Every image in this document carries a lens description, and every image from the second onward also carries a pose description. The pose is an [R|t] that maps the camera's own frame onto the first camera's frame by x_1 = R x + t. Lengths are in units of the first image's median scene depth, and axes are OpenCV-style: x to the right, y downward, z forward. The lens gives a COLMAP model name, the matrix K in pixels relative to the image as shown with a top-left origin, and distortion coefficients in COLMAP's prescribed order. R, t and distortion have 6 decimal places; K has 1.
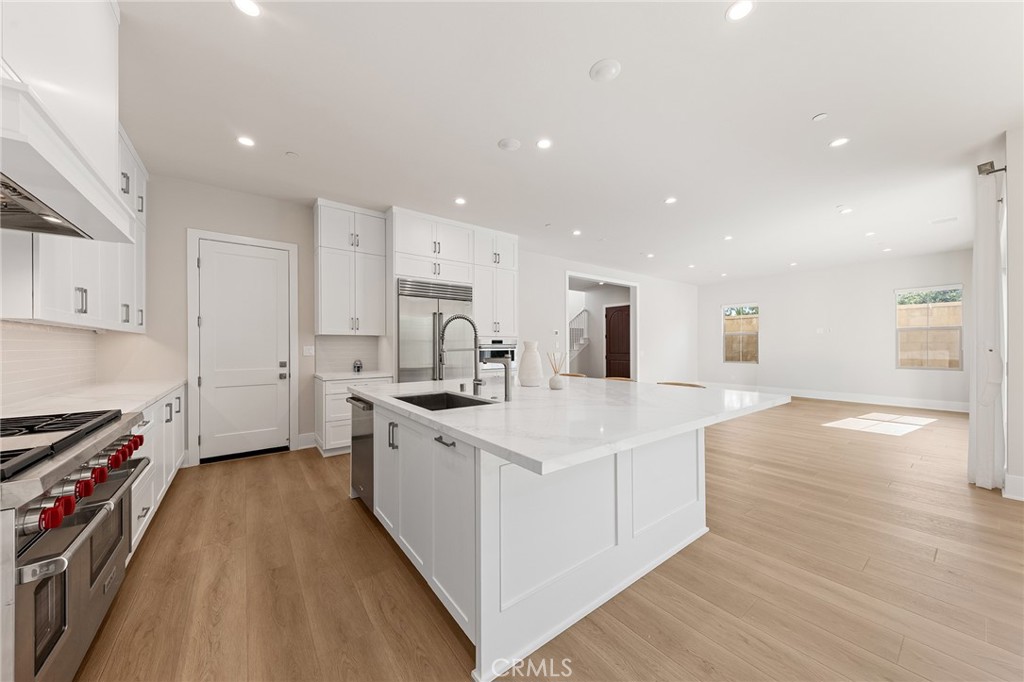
lens RADIAL K [[356.6, 0, 516.7], [0, 356.6, 342.4], [0, 0, 1]] dist [0.023026, -0.011027]
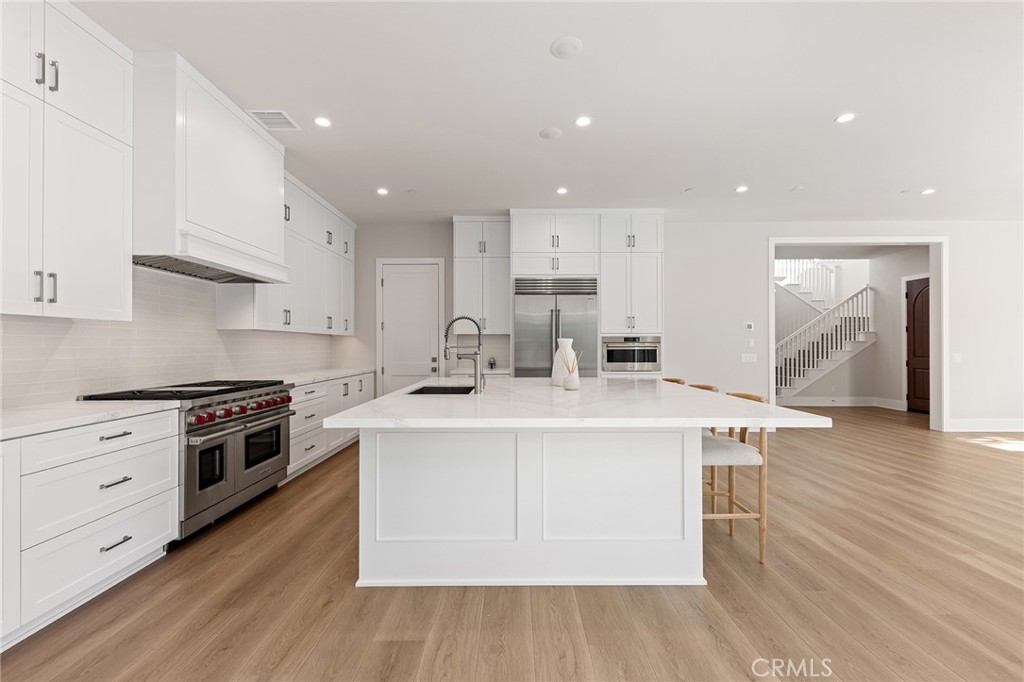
lens RADIAL K [[434.2, 0, 512.0], [0, 434.2, 341.0], [0, 0, 1]] dist [0.000920, 0.000011]
pose [[0.791536, -0.005937, -0.611094, 0.419876], [0.005961, 0.999980, -0.001994, 0.003343], [0.611094, -0.002065, 0.791556, 0.010357]]
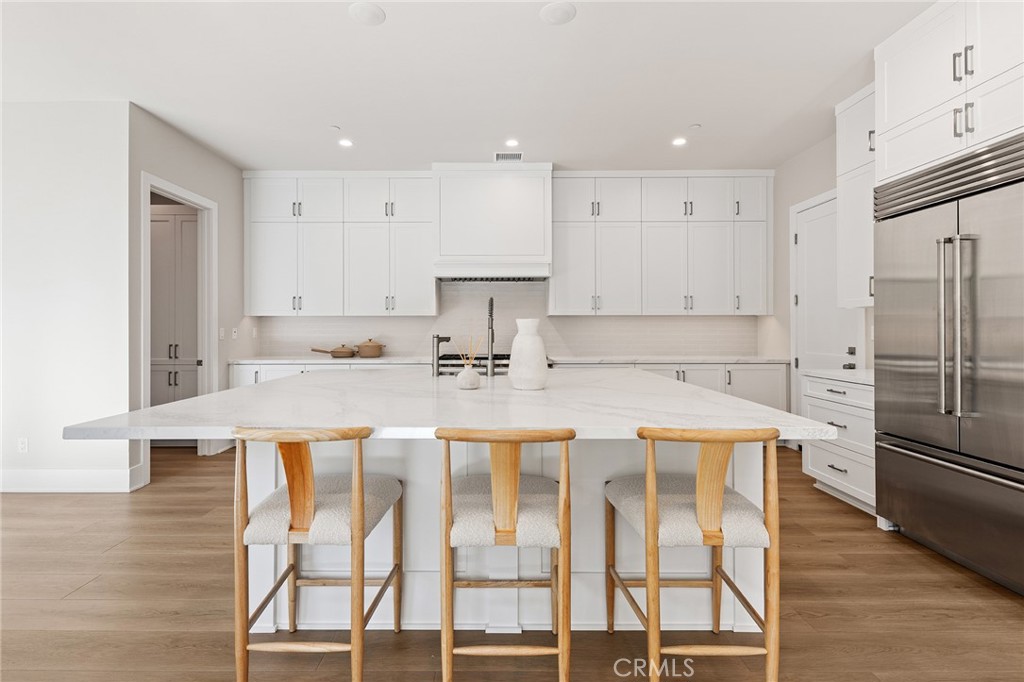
lens RADIAL K [[471.0, 0, 510.7], [0, 471.0, 317.9], [0, 0, 1]] dist [-0.000089, -0.000120]
pose [[-0.595693, -0.013329, -0.803101, 0.488052], [0.011200, 0.999627, -0.024898, 0.010586], [0.803134, -0.023826, -0.595322, 0.967562]]
